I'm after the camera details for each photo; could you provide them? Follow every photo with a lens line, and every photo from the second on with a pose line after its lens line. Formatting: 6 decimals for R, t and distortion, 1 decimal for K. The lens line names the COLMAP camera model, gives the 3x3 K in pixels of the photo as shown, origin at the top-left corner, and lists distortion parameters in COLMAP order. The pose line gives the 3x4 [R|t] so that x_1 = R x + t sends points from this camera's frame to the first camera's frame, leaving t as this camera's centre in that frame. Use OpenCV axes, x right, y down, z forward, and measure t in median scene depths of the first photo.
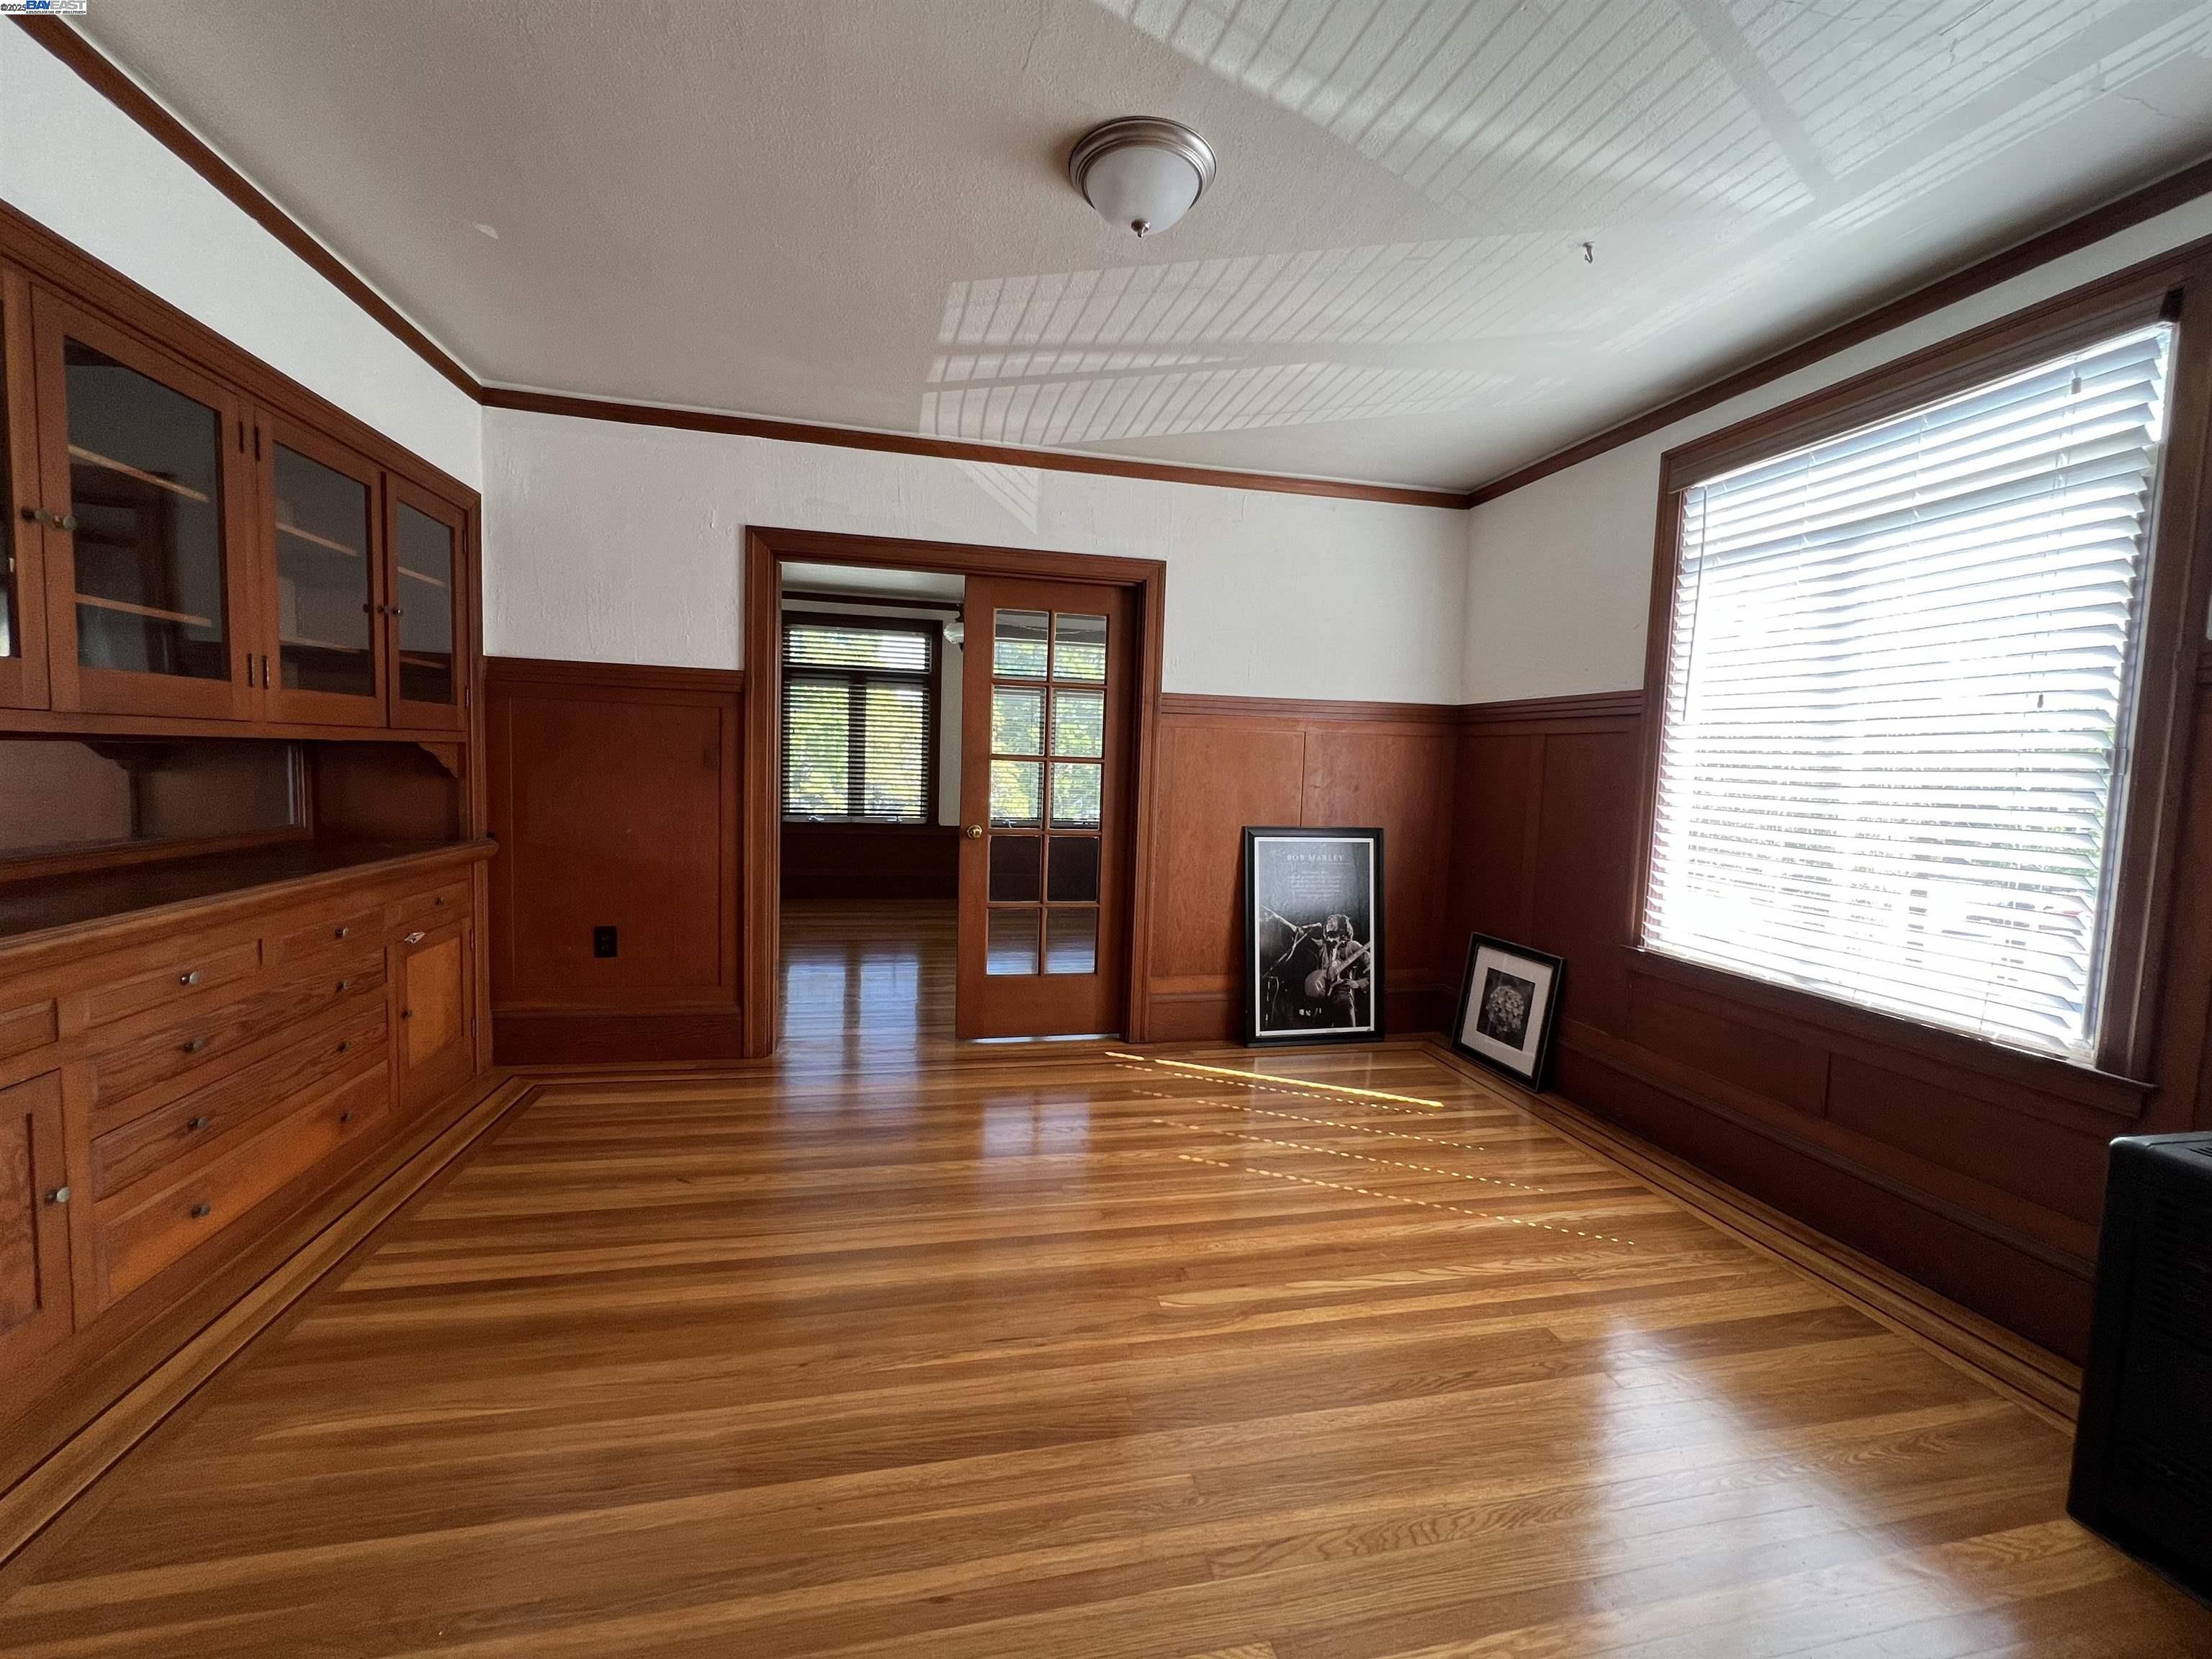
lens RADIAL K [[888.3, 0, 1106.0], [0, 888.3, 829.5], [0, 0, 1]] dist [0.000705, 0.000133]
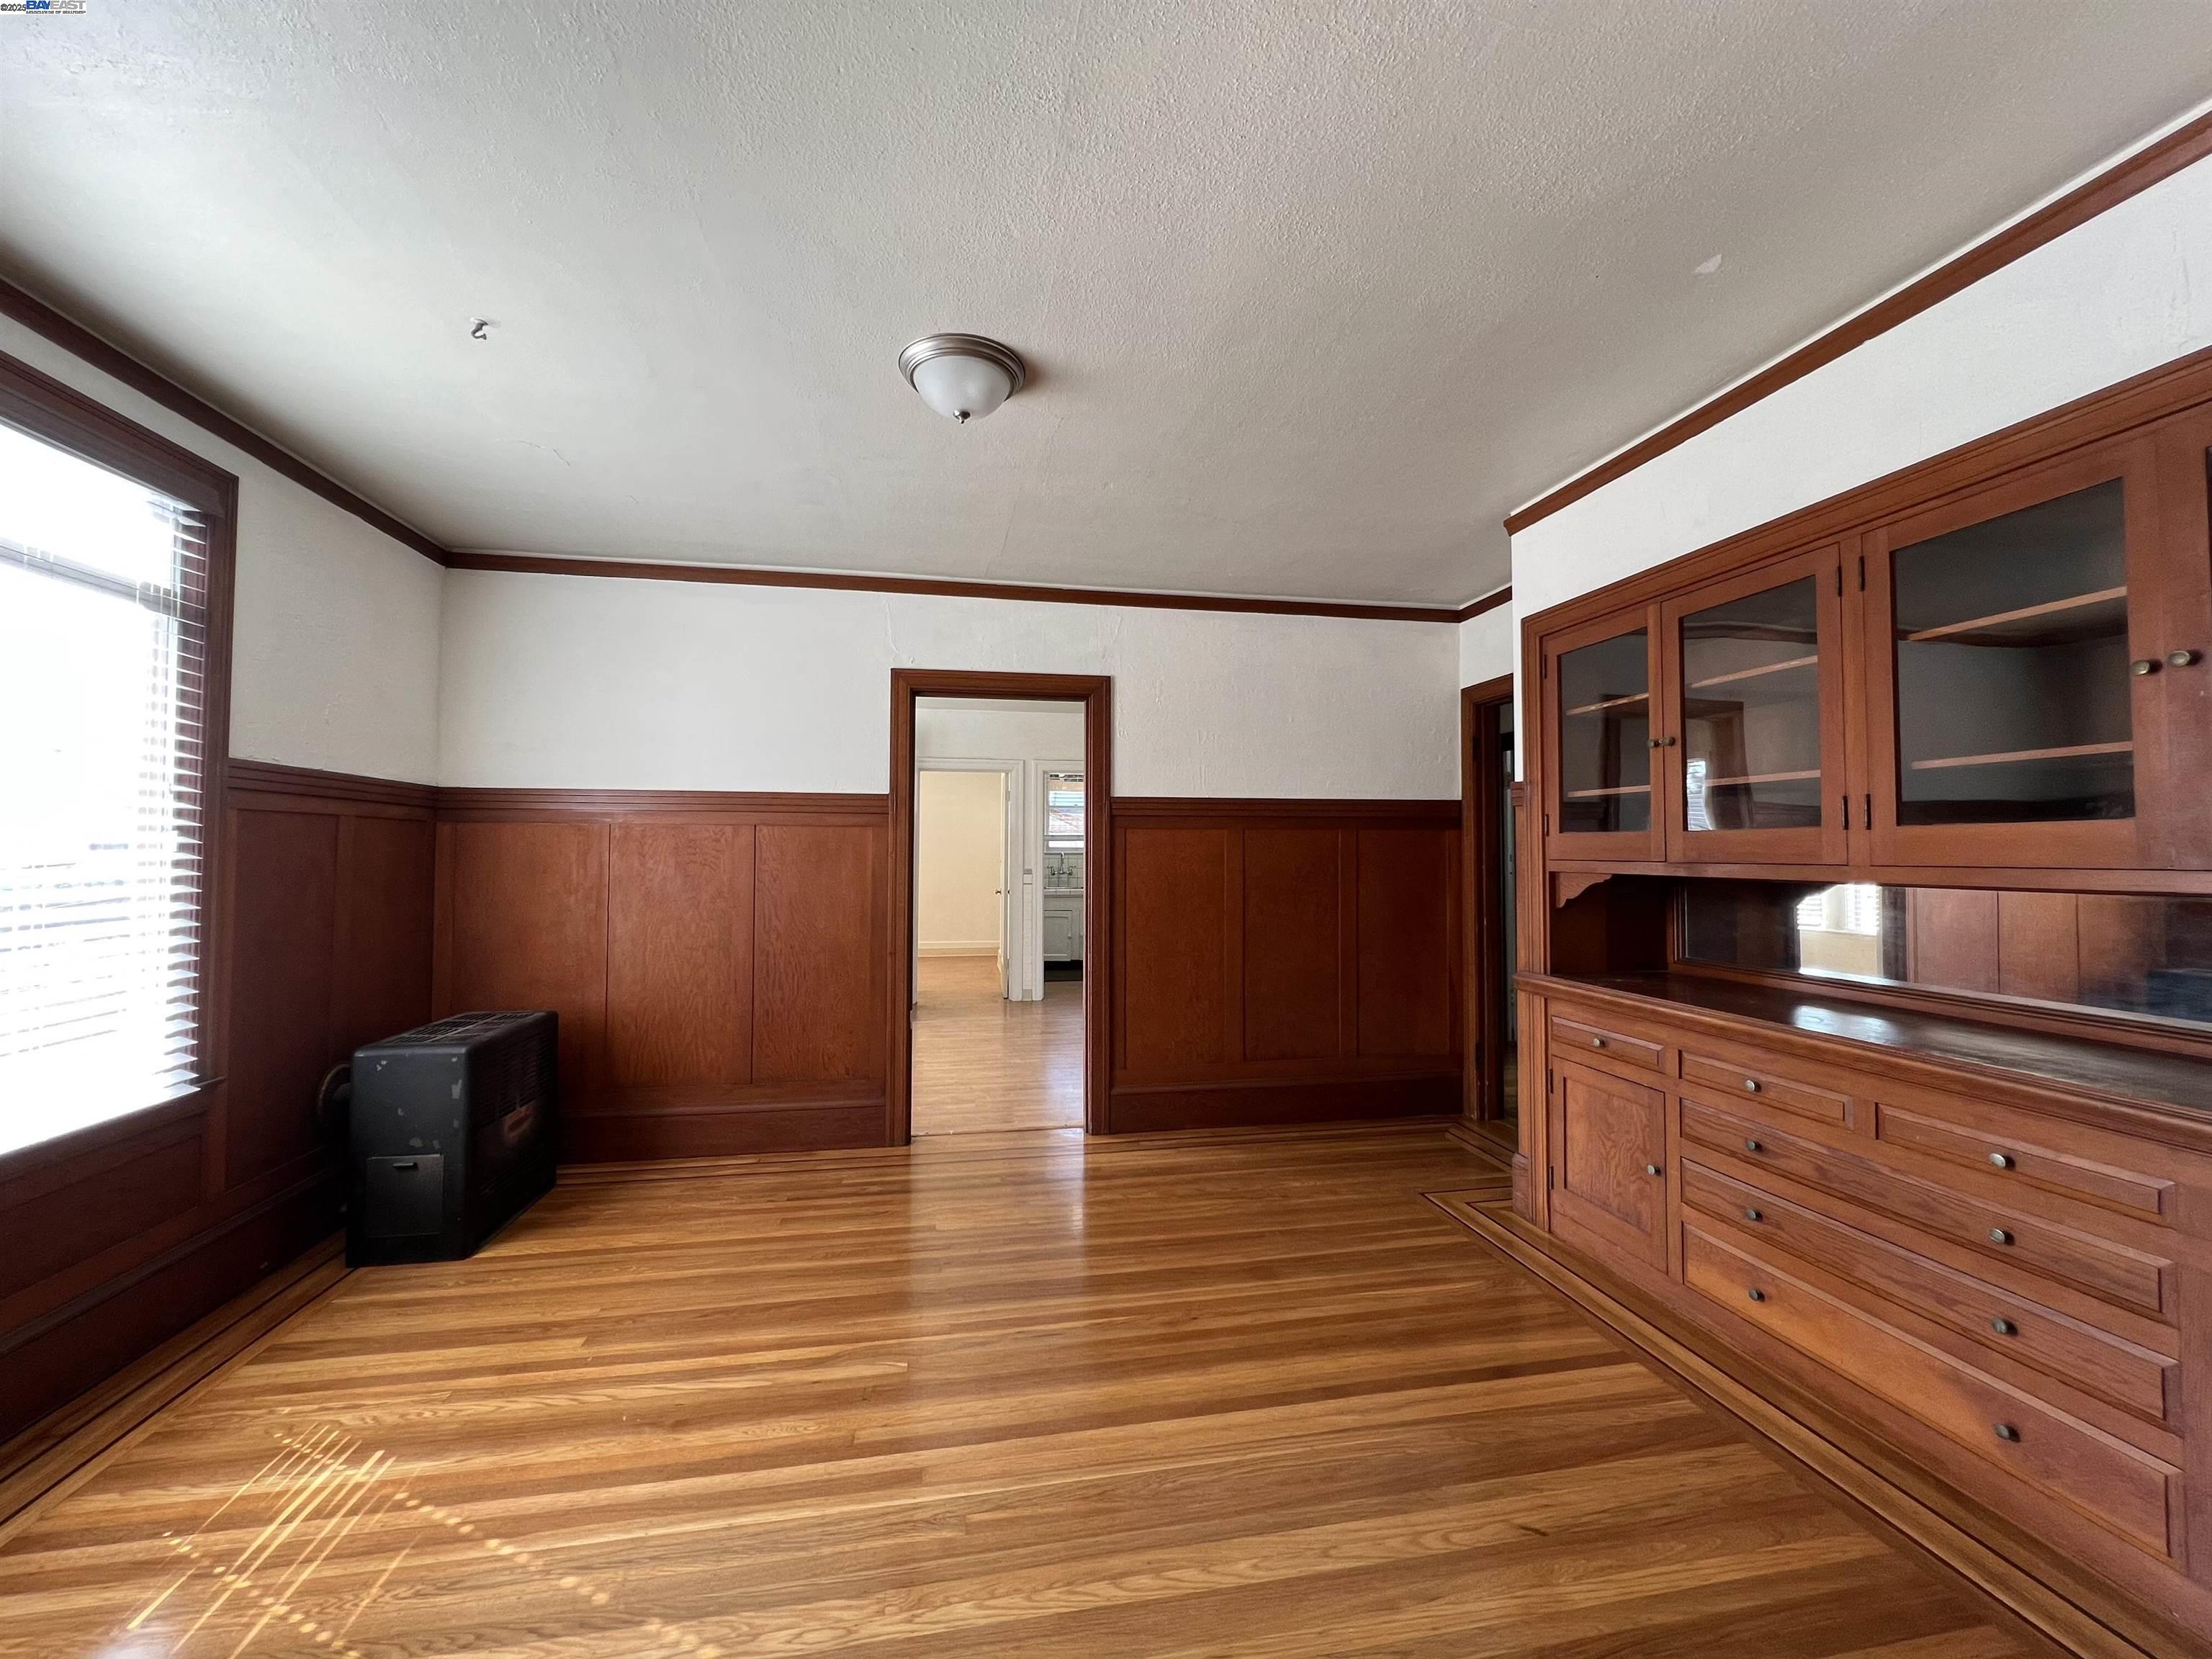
lens RADIAL K [[888.3, 0, 1106.0], [0, 888.3, 829.5], [0, 0, 1]] dist [0.000705, 0.000133]
pose [[-0.998782, -0.035747, 0.034018, -0.163216], [-0.033940, 0.998055, 0.052284, -0.156440], [-0.035821, 0.051066, -0.998053, 1.697888]]
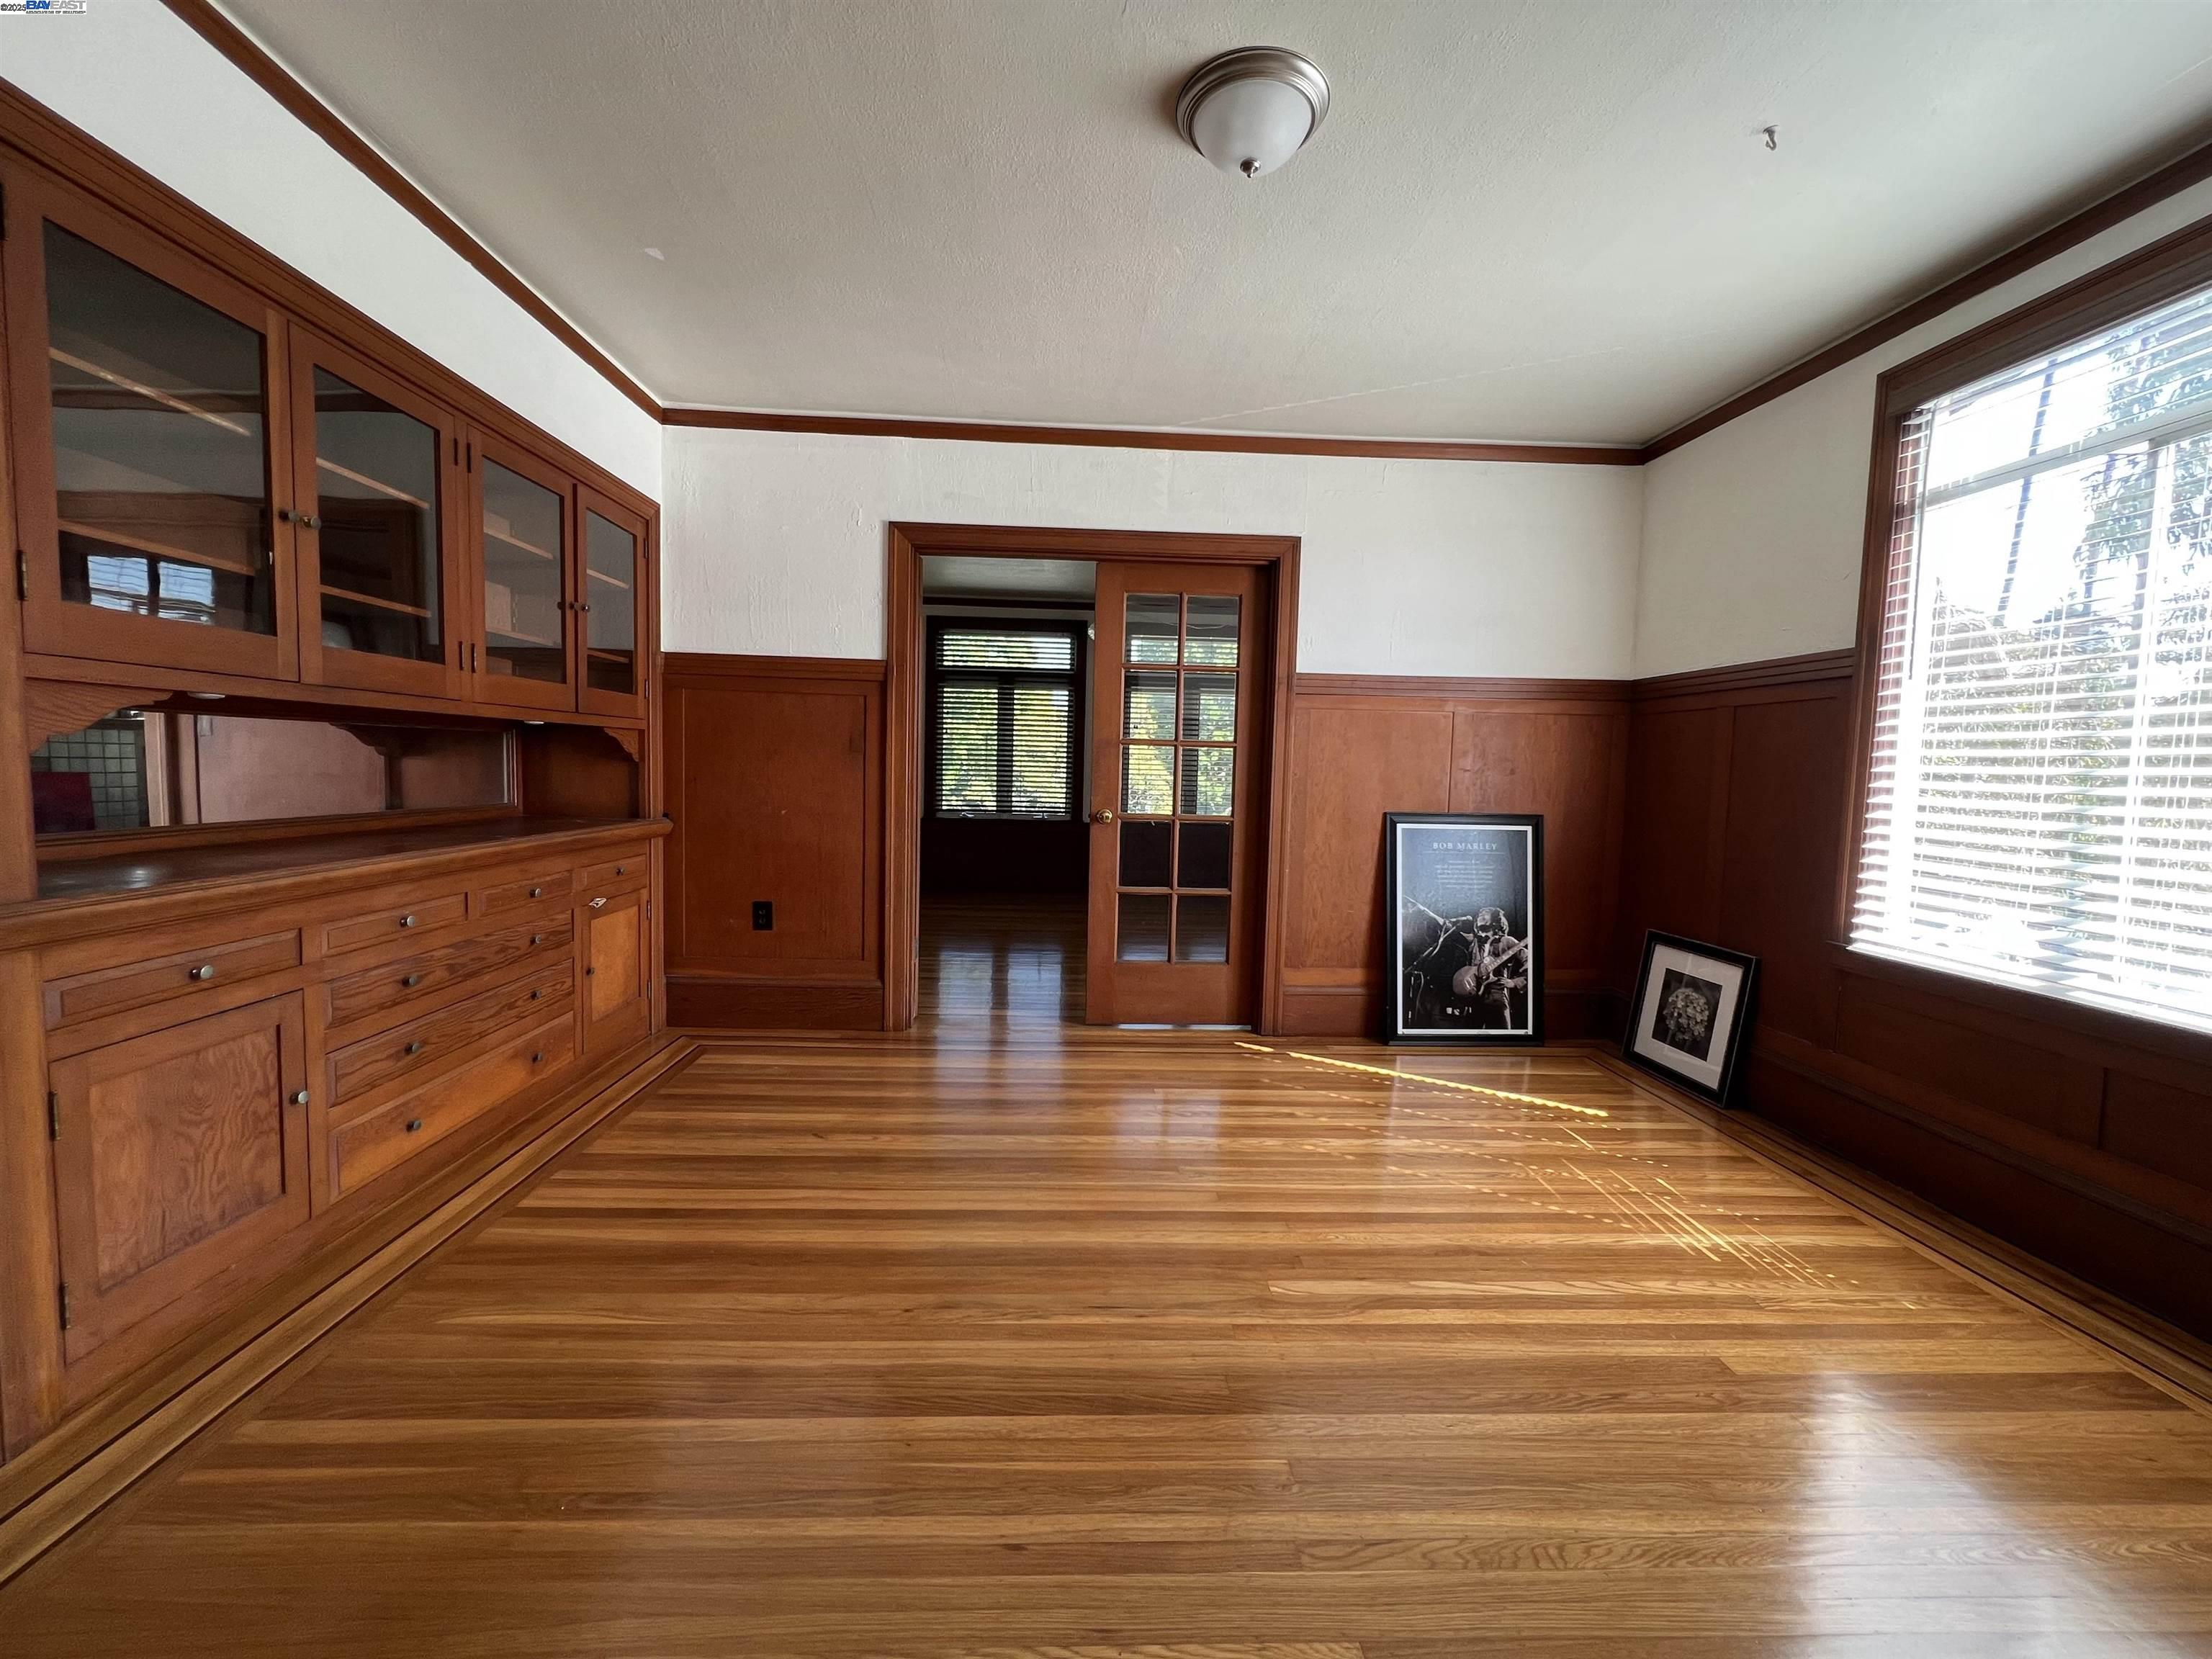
lens RADIAL K [[887.4, 0, 1106.0], [0, 887.4, 829.5], [0, 0, 1]] dist [0.000672, 0.000326]
pose [[0.984693, 0.003332, -0.174266, 0.043681], [-0.005295, 0.999928, -0.010800, 0.044108], [0.174218, 0.011557, 0.984639, 0.021813]]
